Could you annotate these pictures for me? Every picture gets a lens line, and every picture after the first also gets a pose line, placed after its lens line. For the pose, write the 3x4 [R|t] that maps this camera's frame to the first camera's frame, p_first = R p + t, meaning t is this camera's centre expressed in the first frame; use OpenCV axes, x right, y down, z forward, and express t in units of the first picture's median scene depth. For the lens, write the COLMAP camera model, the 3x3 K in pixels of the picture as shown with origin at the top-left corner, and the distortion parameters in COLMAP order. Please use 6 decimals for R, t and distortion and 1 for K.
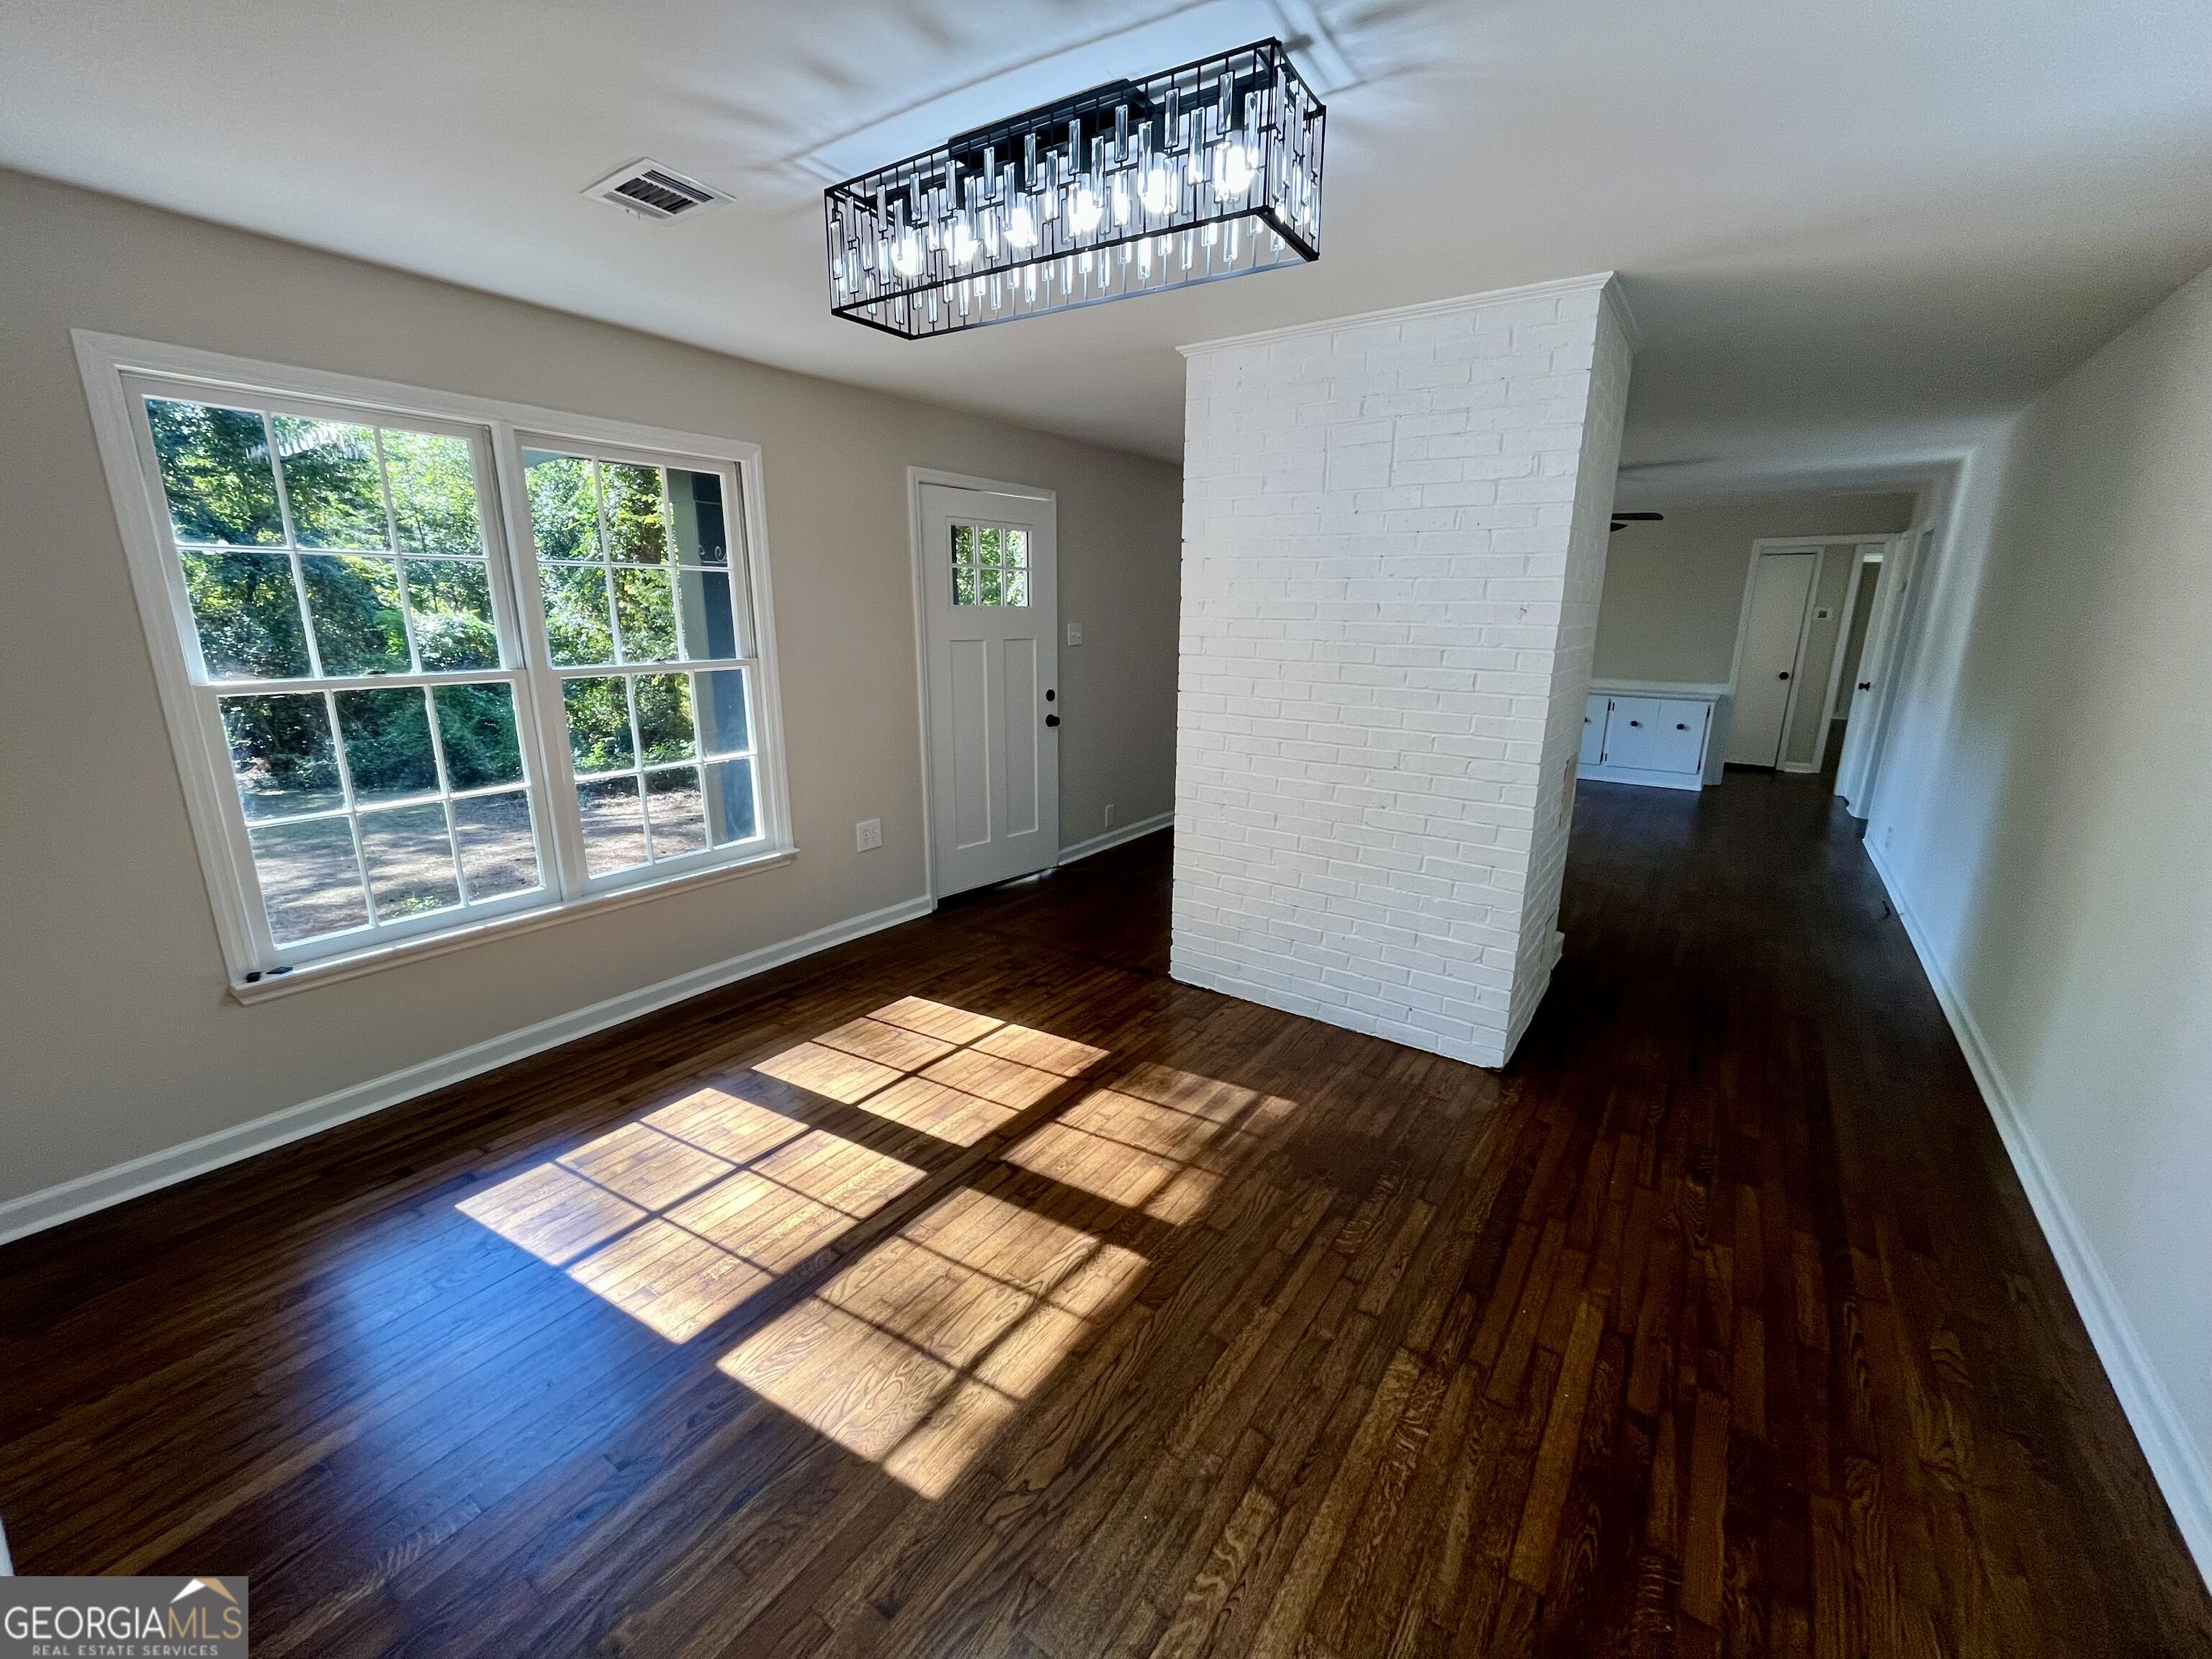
lens RADIAL K [[902.8, 0, 1117.6], [0, 902.8, 848.3], [0, 0, 1]] dist [-0.004258, 0.000497]
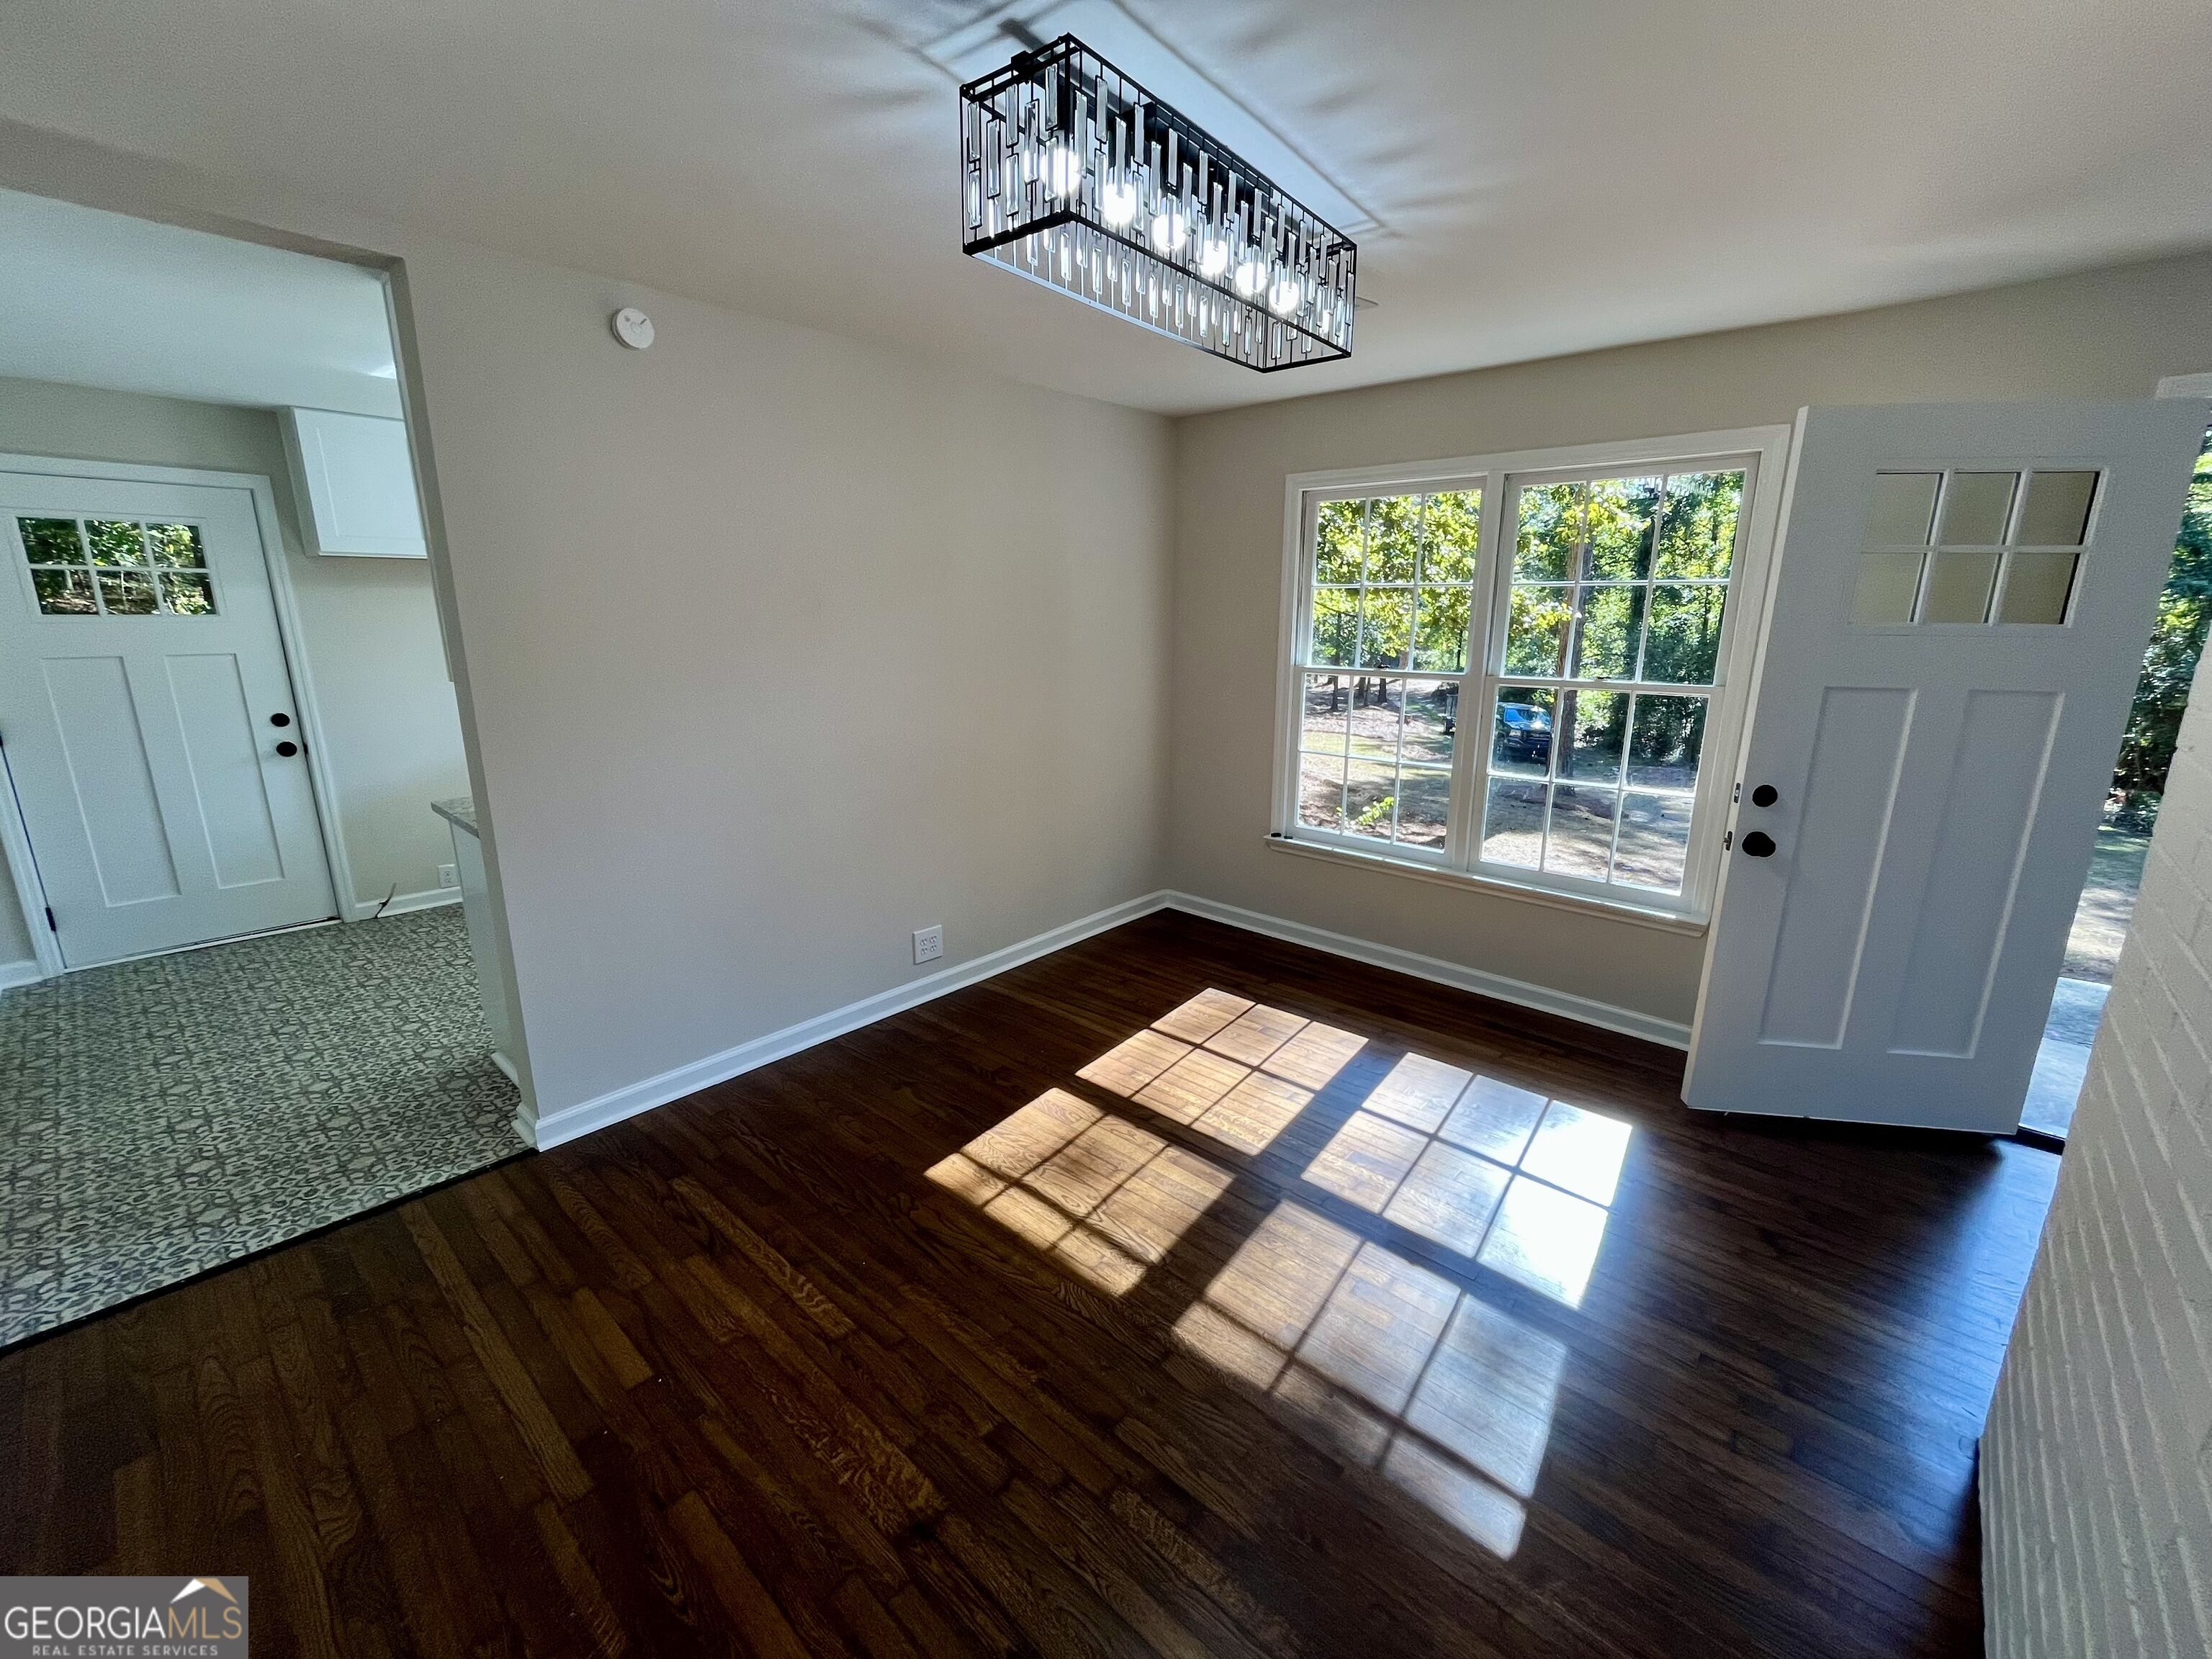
lens RADIAL K [[902.8, 0, 1104.3], [0, 902.8, 836.3], [0, 0, 1]] dist [-0.004258, 0.000497]
pose [[-0.132565, 0.233177, -0.963356, 0.742456], [-0.262332, 0.929021, 0.260965, -0.217011], [0.955829, 0.287314, -0.061986, 0.785108]]
